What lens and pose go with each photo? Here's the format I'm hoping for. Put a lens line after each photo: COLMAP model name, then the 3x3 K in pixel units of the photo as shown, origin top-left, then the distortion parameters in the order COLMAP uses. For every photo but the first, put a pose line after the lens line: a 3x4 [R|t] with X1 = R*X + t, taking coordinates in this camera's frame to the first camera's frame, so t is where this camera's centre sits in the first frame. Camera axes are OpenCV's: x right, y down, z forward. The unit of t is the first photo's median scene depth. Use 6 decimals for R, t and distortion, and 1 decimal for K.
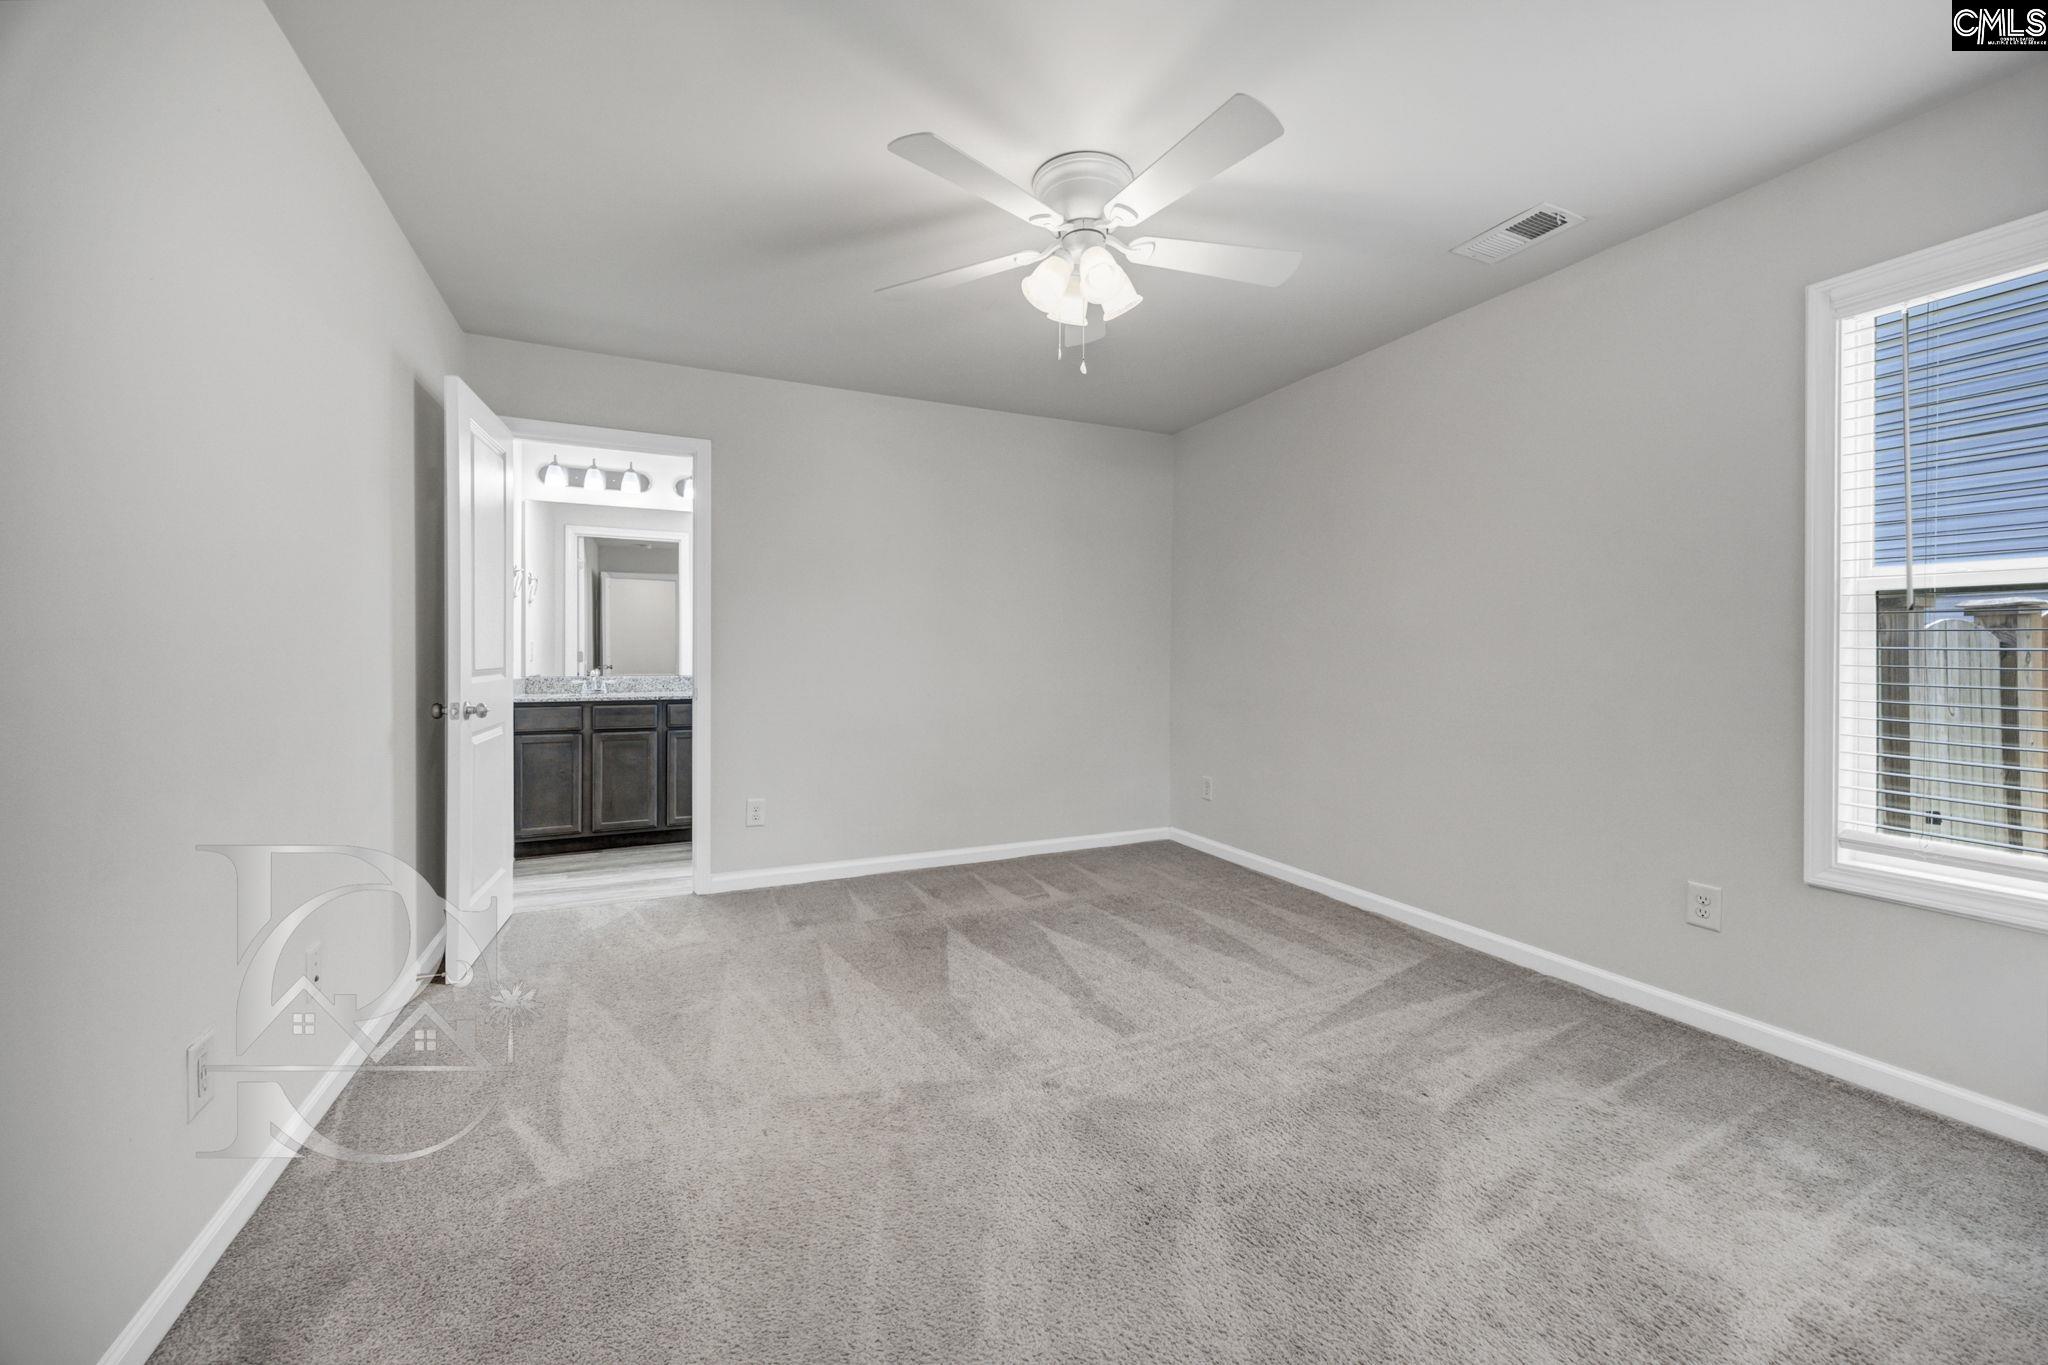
lens RADIAL K [[797.2, 0, 1021.8], [0, 797.2, 671.0], [0, 0, 1]] dist [-0.000468, -0.000073]
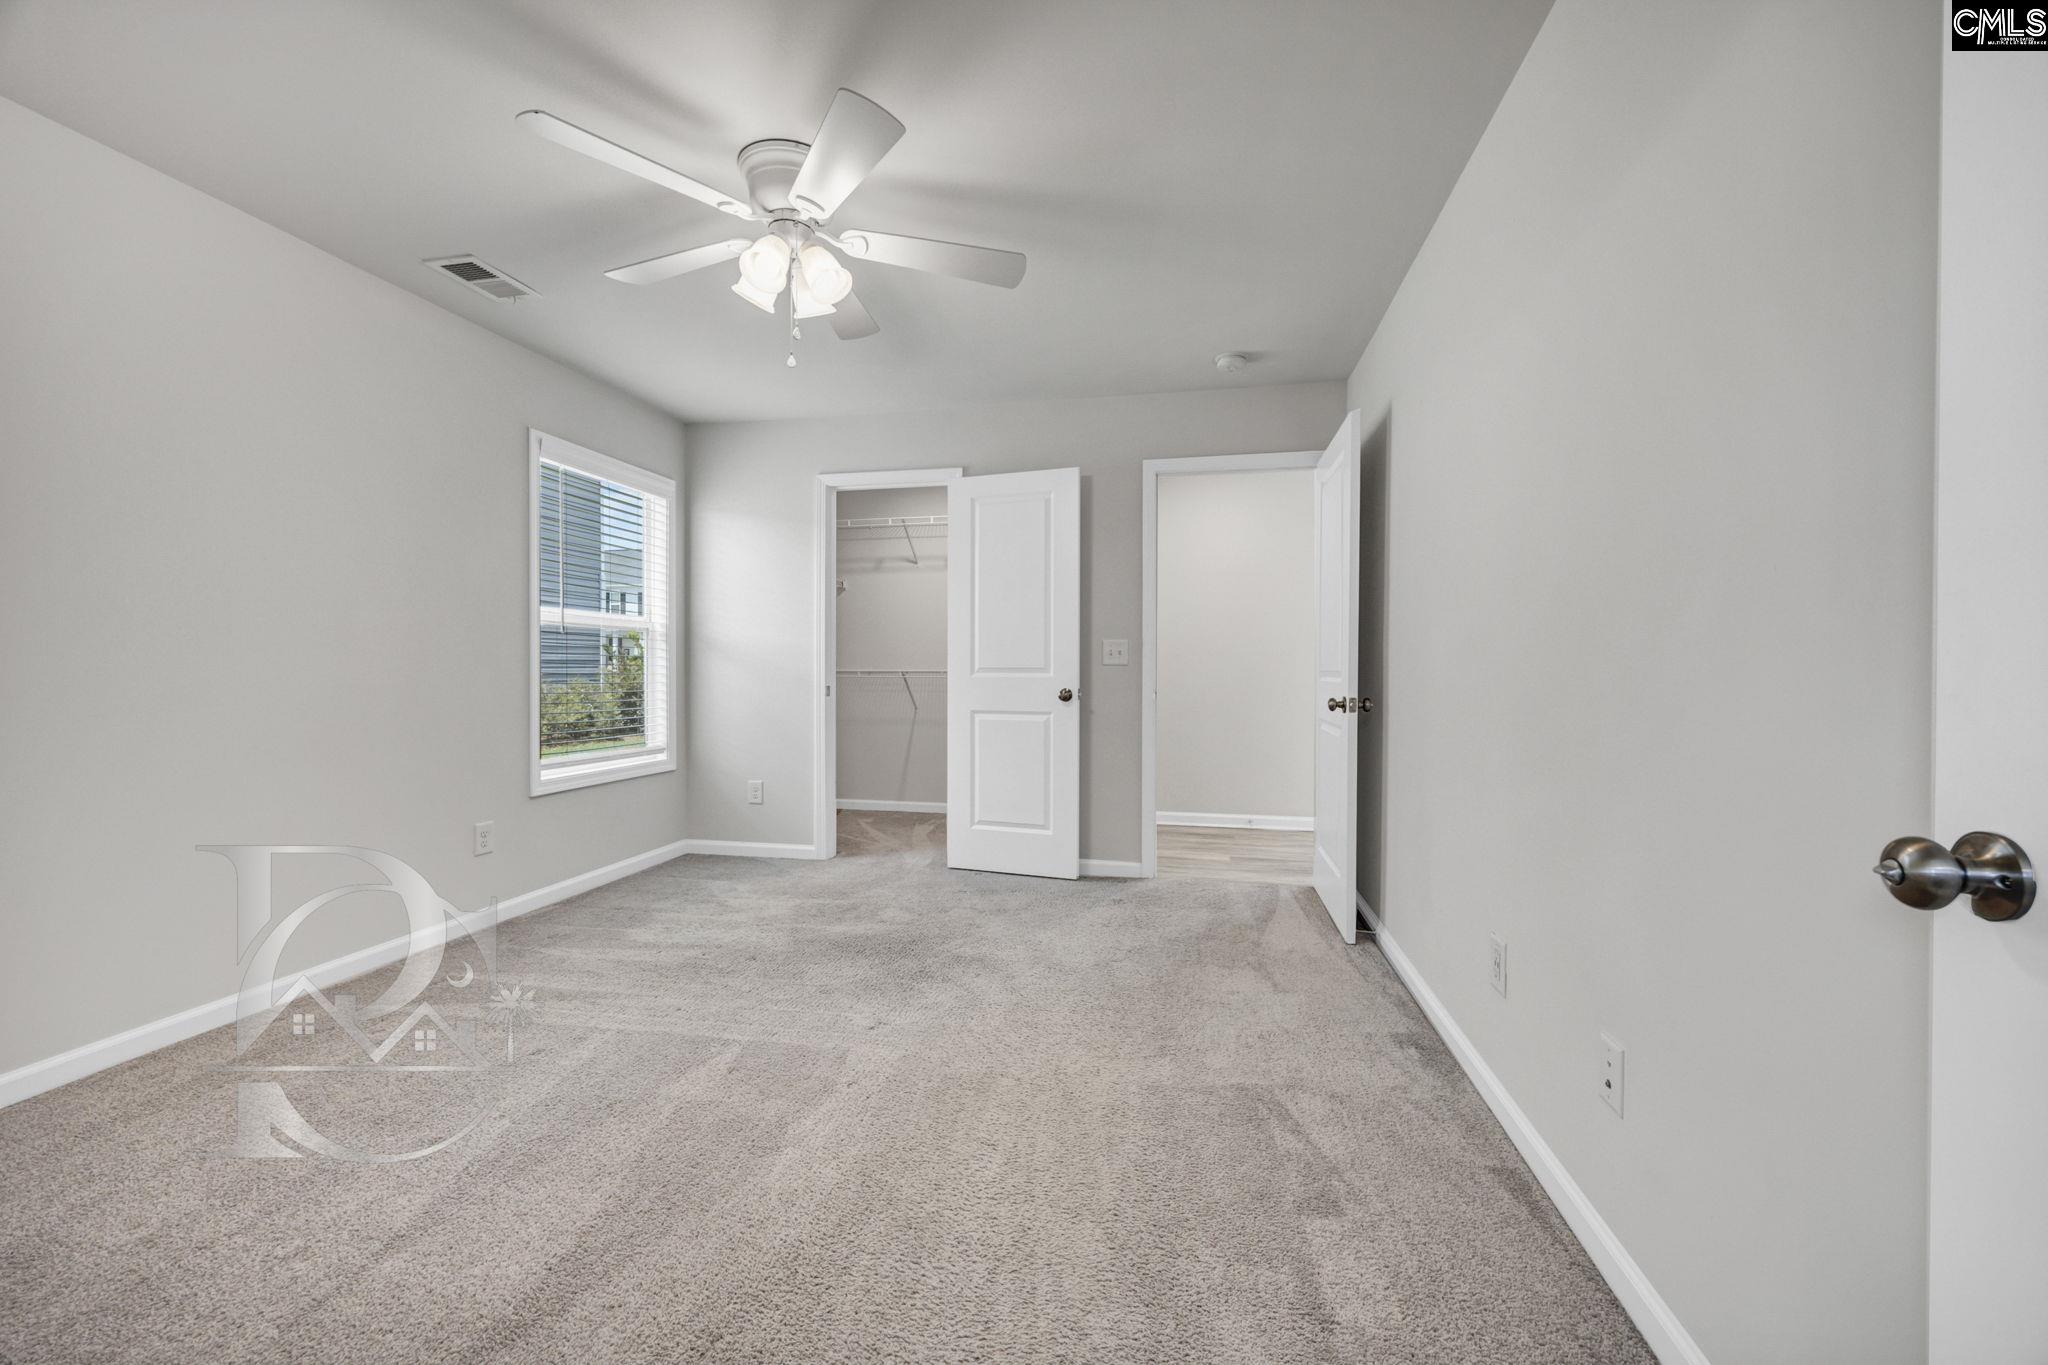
lens RADIAL K [[788.4, 0, 1037.7], [0, 788.4, 669.5], [0, 0, 1]] dist [-0.001331, -0.000176]
pose [[-0.819285, -0.005662, 0.573359, -0.780800], [0.002984, 0.999896, 0.014138, -0.012318], [-0.573379, 0.013294, -0.819182, 1.732614]]
